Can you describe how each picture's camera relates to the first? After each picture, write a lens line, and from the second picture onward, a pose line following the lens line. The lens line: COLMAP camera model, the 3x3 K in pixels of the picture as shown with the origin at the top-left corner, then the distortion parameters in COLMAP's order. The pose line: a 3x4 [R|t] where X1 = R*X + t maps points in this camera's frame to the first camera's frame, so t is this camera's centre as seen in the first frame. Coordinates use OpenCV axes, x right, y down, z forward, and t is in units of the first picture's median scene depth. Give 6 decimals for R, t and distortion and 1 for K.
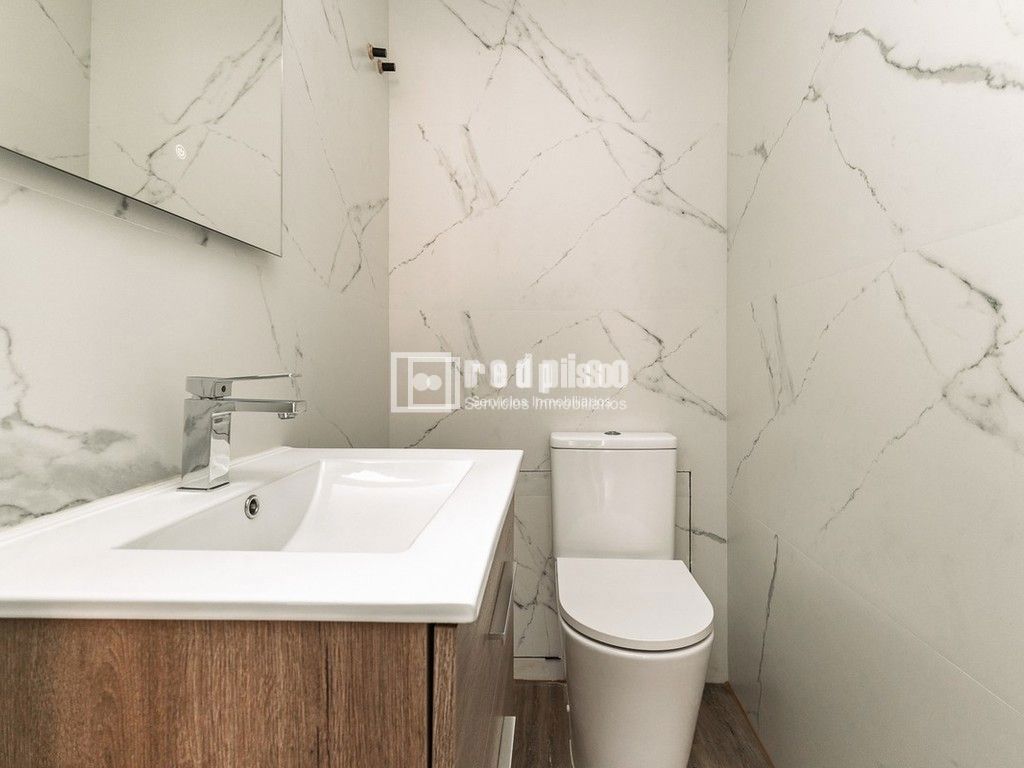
lens RADIAL K [[502.1, 0, 508.7], [0, 502.1, 362.0], [0, 0, 1]] dist [0.008944, -0.001662]
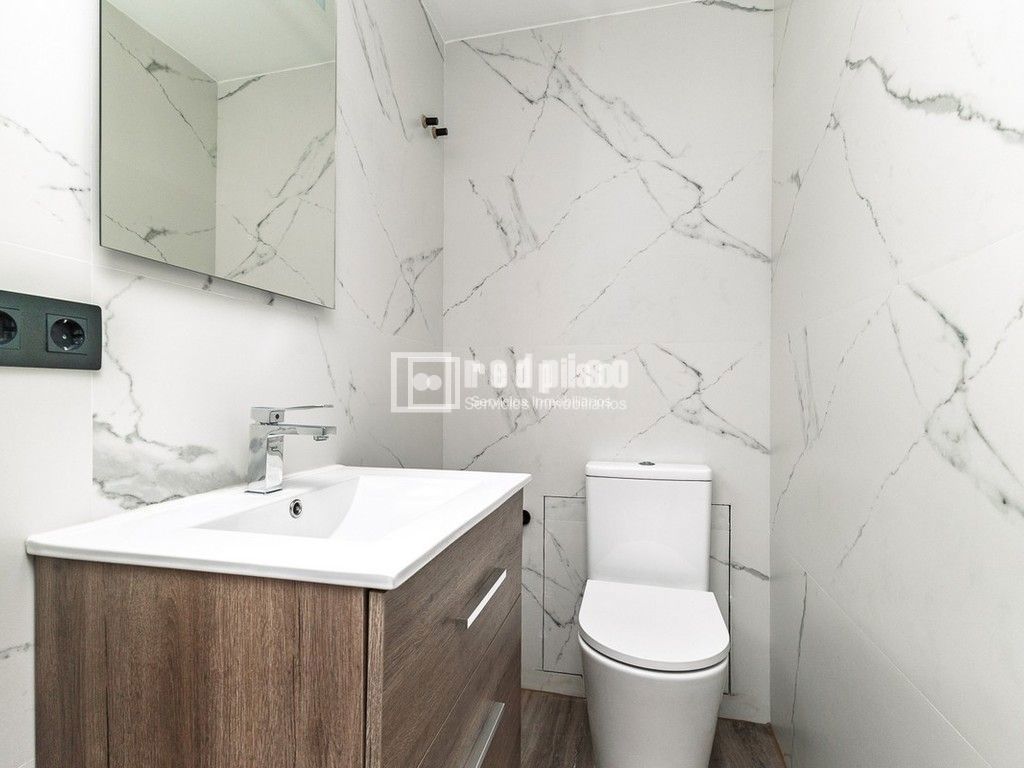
lens RADIAL K [[517.6, 0, 513.0], [0, 517.6, 386.6], [0, 0, 1]] dist [0.010145, 0.000948]
pose [[0.976569, -0.002615, -0.215188, 0.277044], [0.000594, 0.999955, -0.009459, -0.009912], [0.215203, 0.009110, 0.976527, -0.155160]]
